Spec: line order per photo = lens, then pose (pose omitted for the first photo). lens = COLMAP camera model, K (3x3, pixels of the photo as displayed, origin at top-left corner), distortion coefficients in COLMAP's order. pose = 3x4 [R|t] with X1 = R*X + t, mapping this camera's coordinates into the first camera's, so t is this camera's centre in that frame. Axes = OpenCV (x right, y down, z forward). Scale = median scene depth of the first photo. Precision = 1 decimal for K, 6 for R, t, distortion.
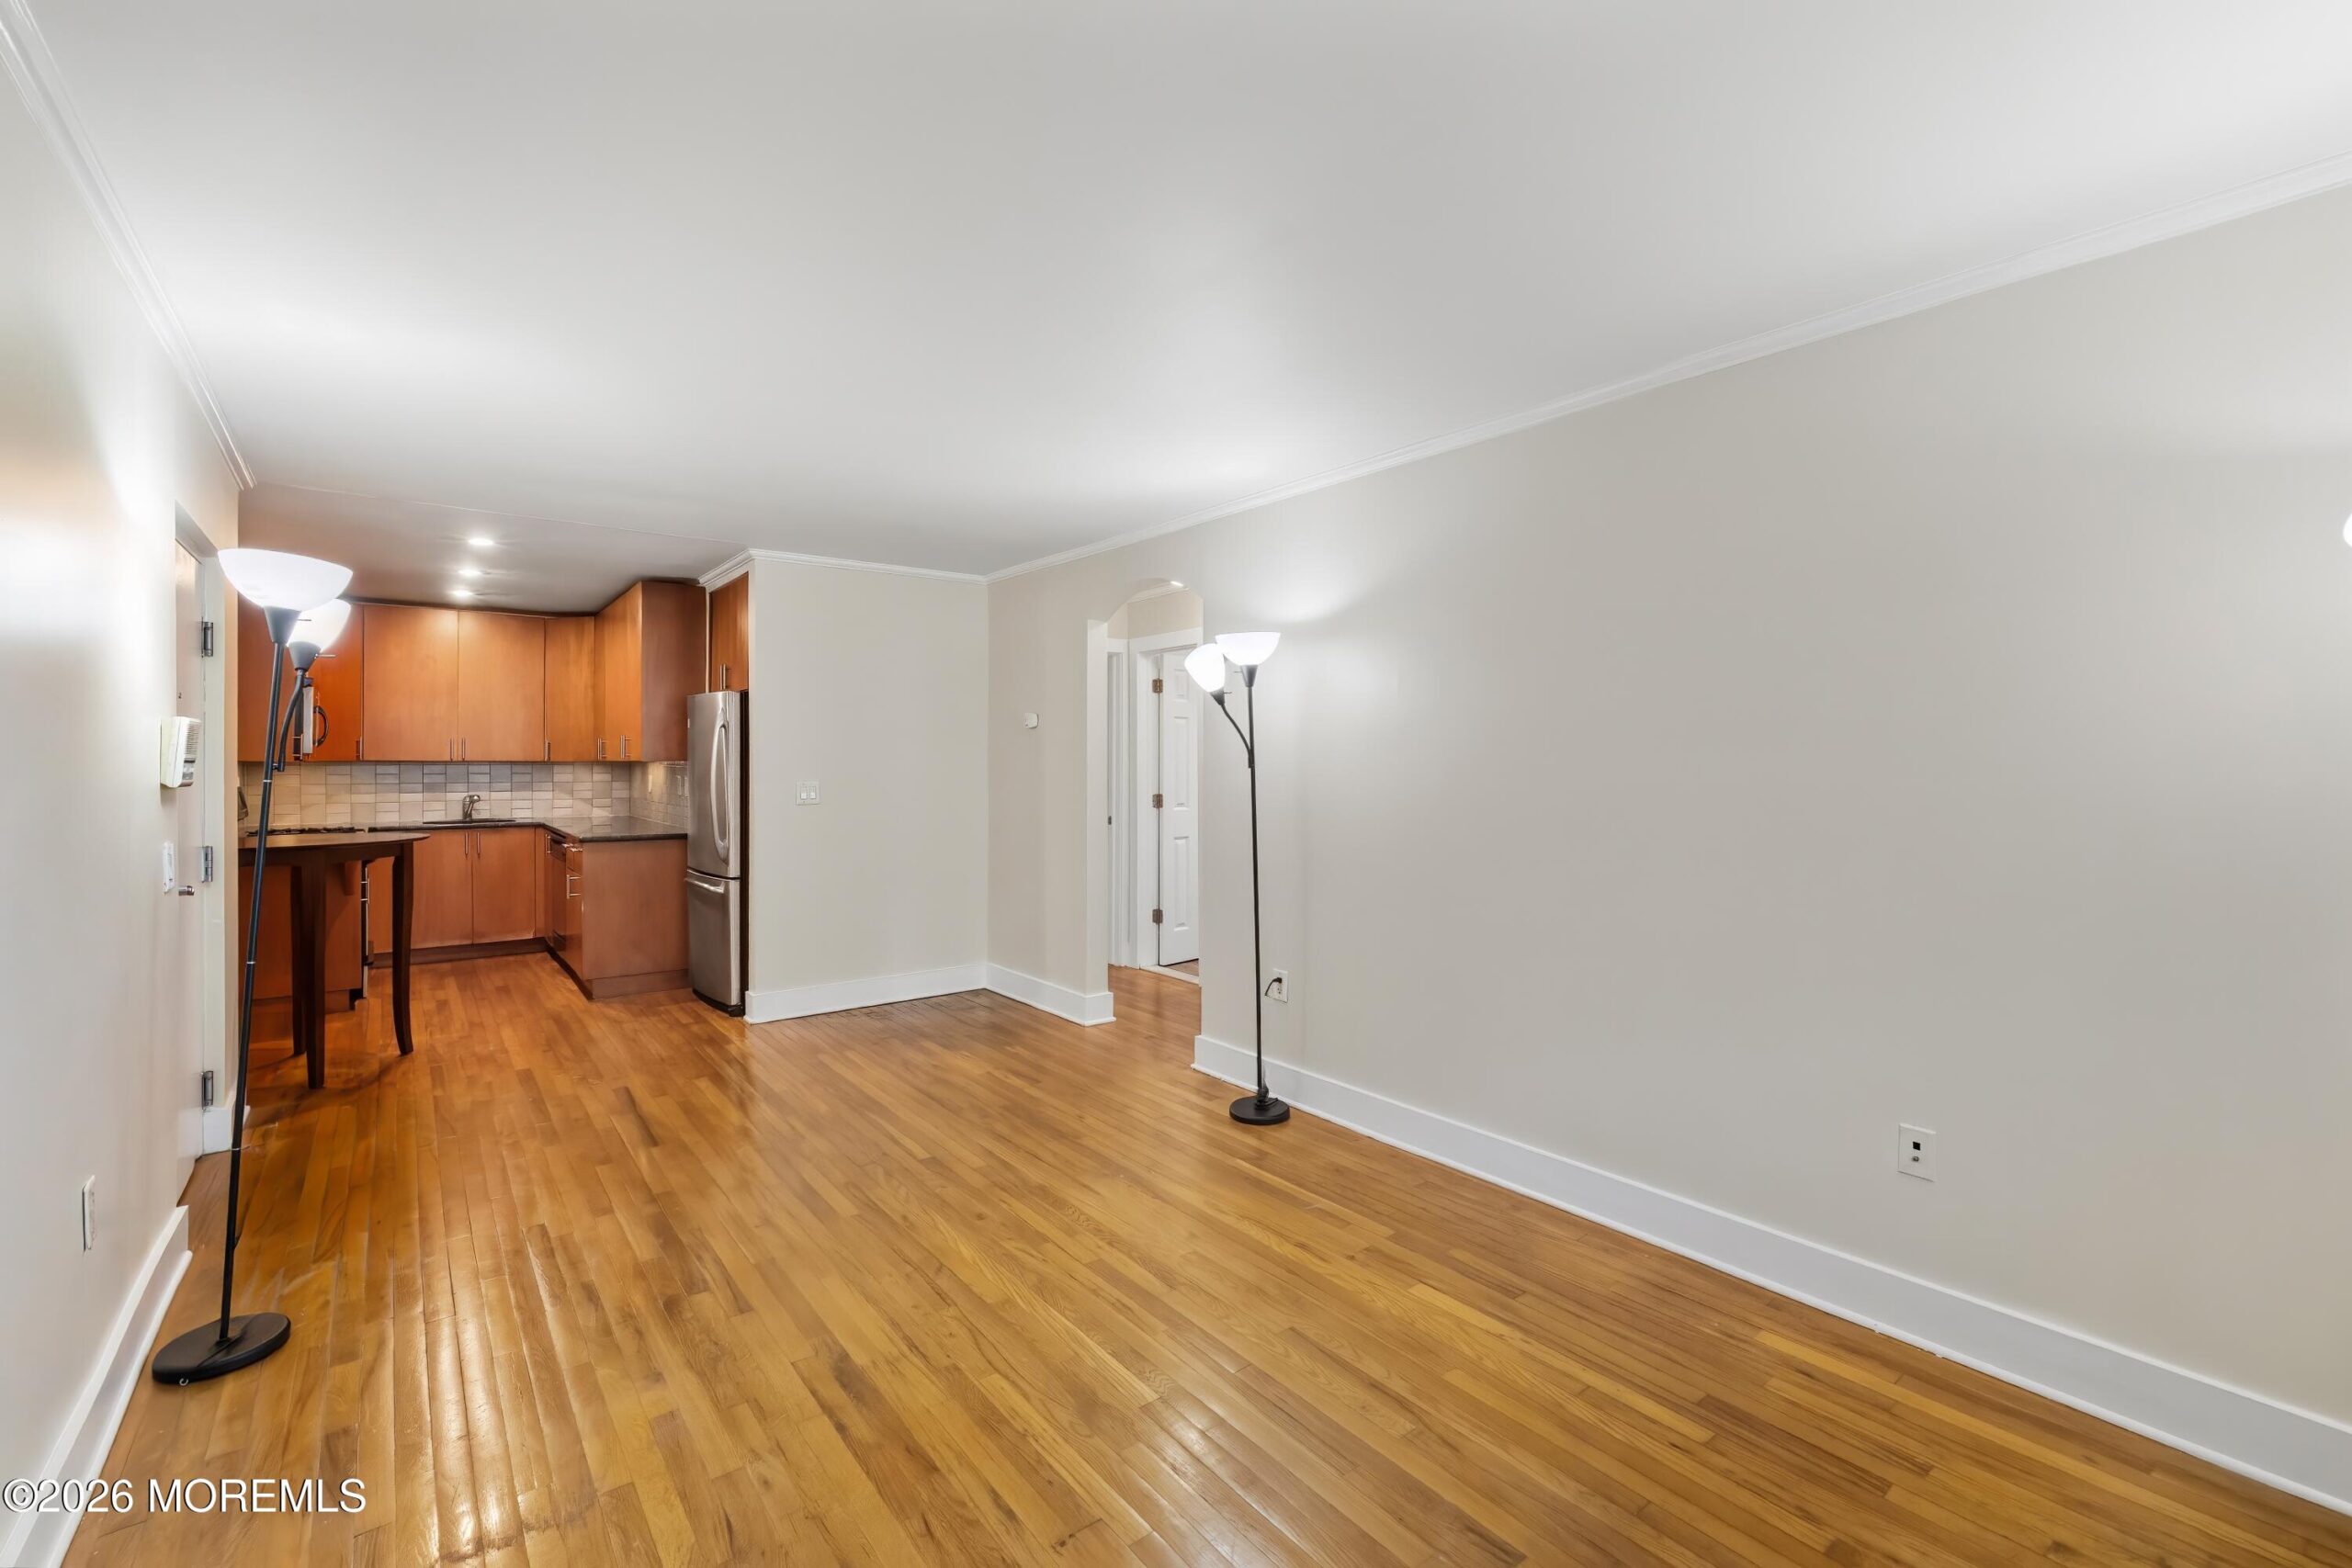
lens RADIAL K [[988.1, 0, 1176.0], [0, 988.1, 784.0], [0, 0, 1]] dist [-0.000051, -0.000020]
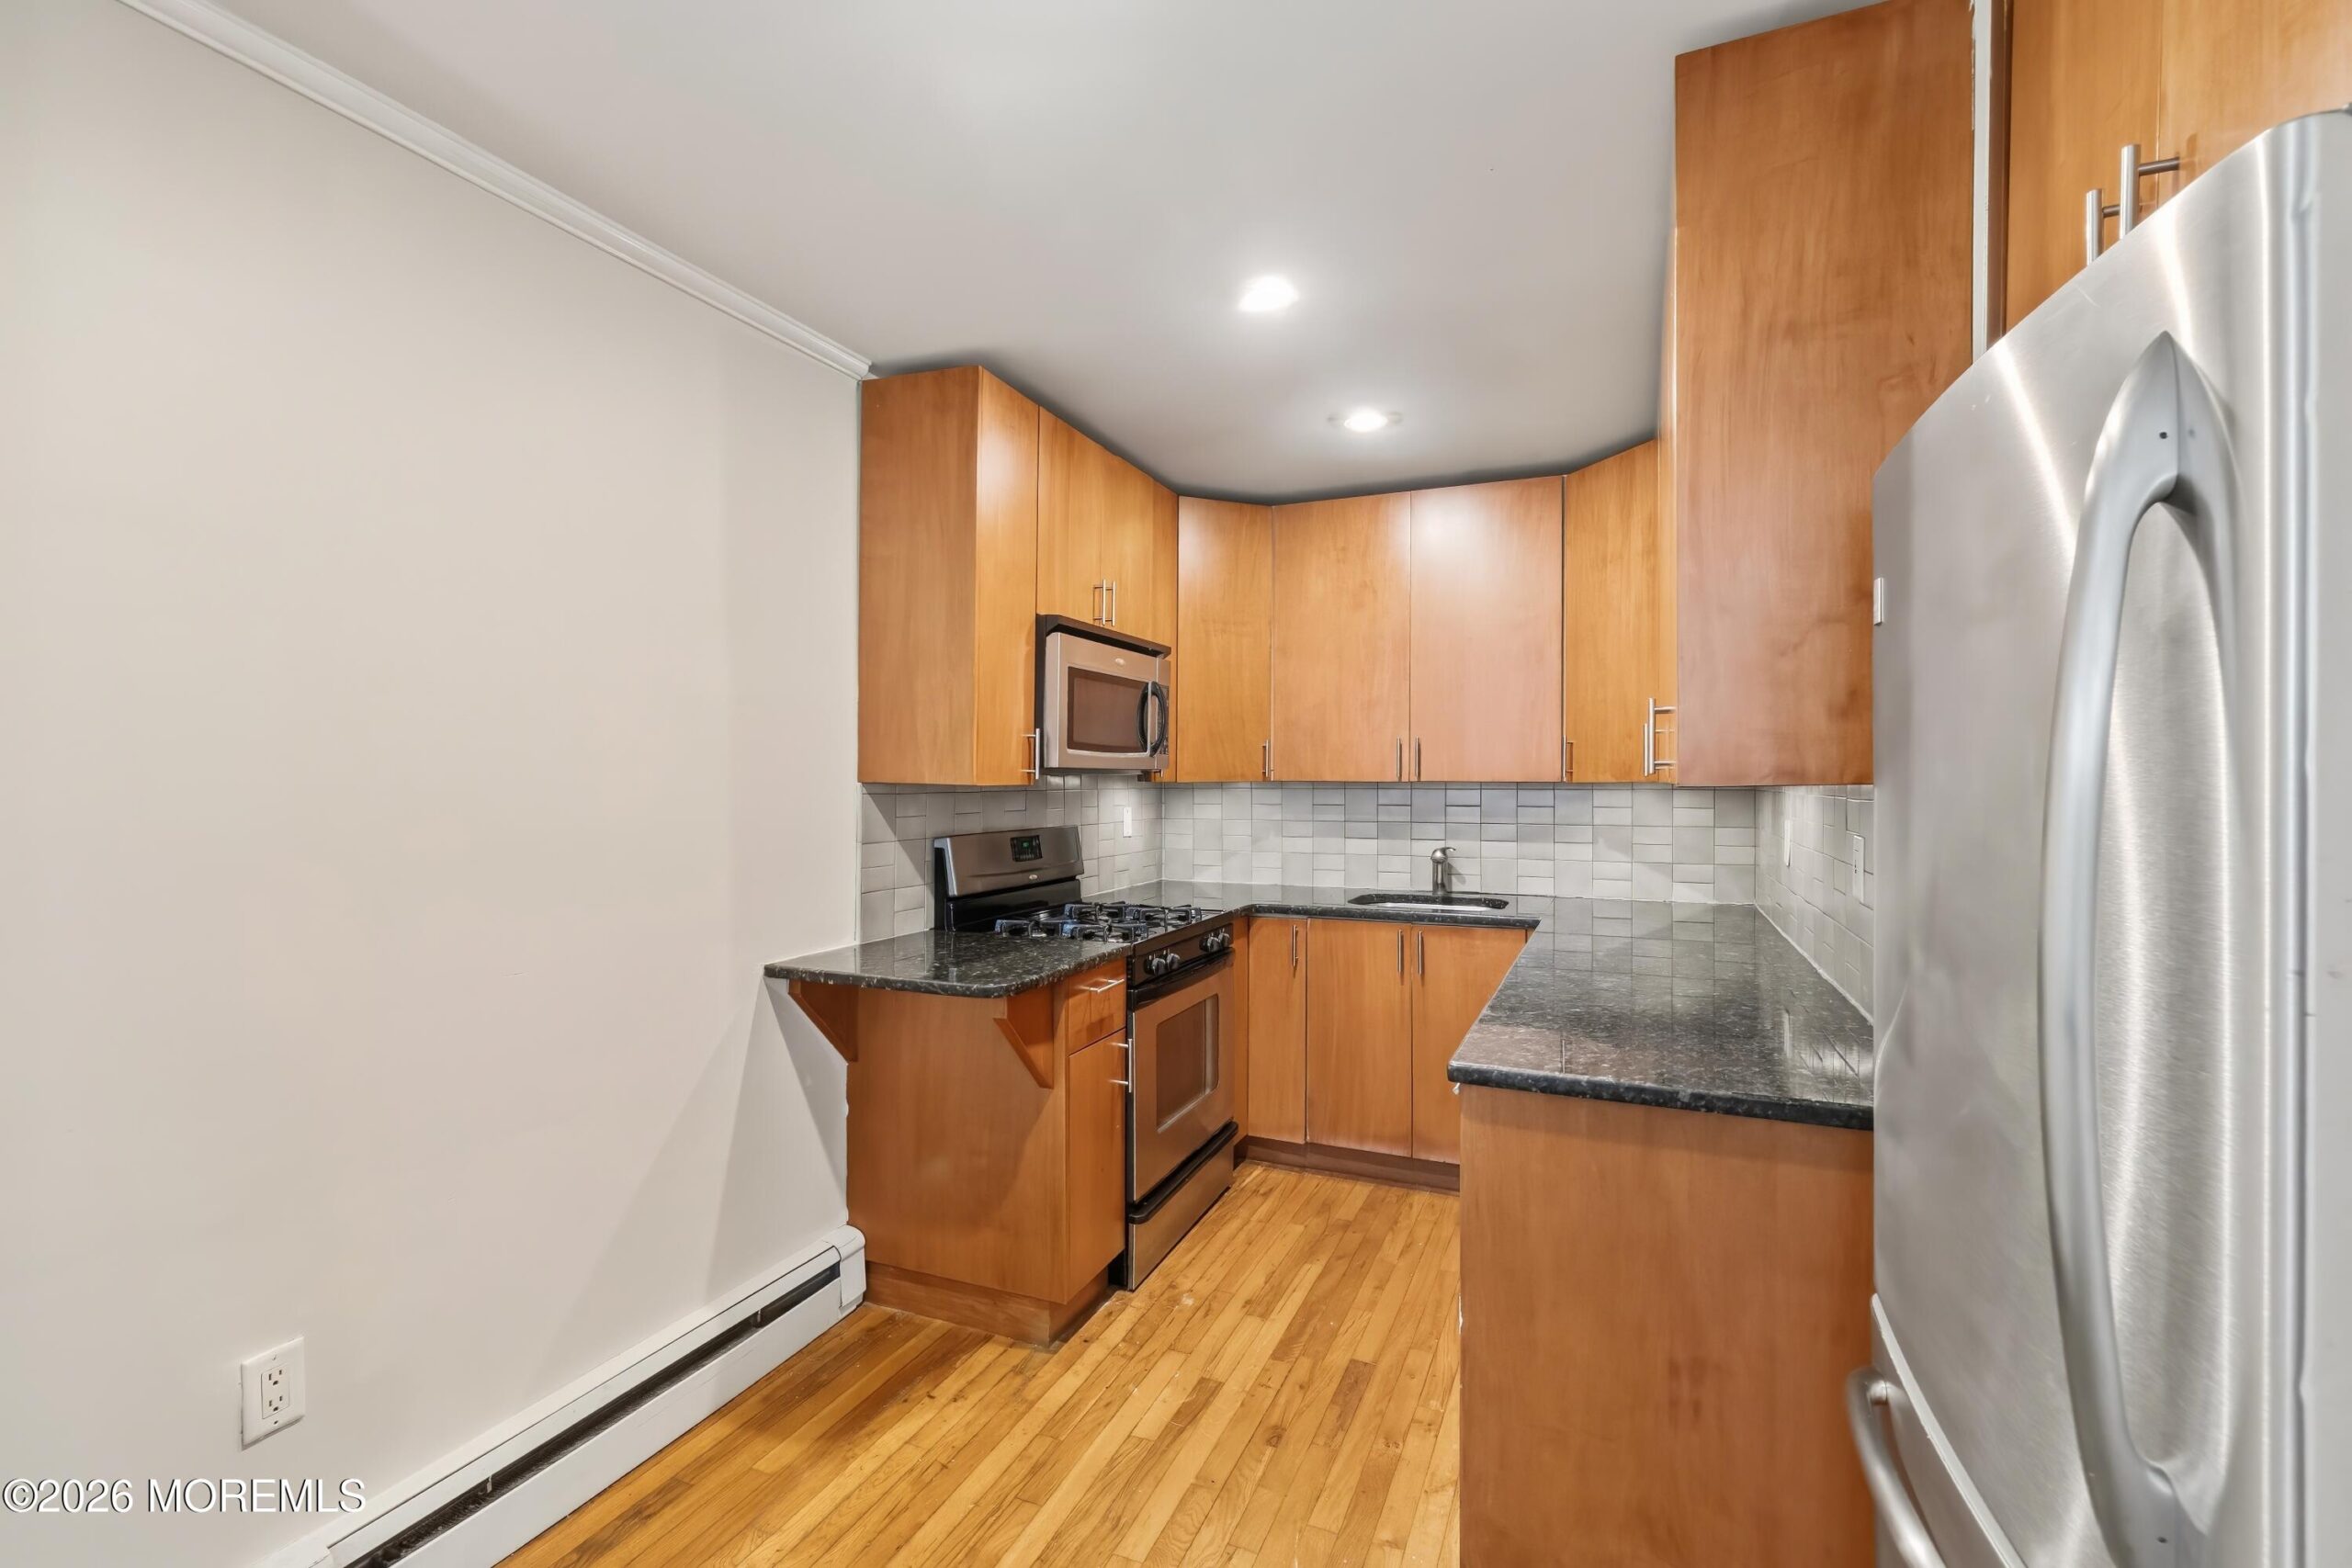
lens RADIAL K [[1045.8, 0, 1176.0], [0, 1045.8, 784.0], [0, 0, 1]] dist [-0.000184, -0.000042]
pose [[0.478937, -0.000978, -0.877849, -0.290651], [-0.020448, 0.999716, -0.012270, -0.012078], [0.877611, 0.023827, 0.478781, 0.598862]]
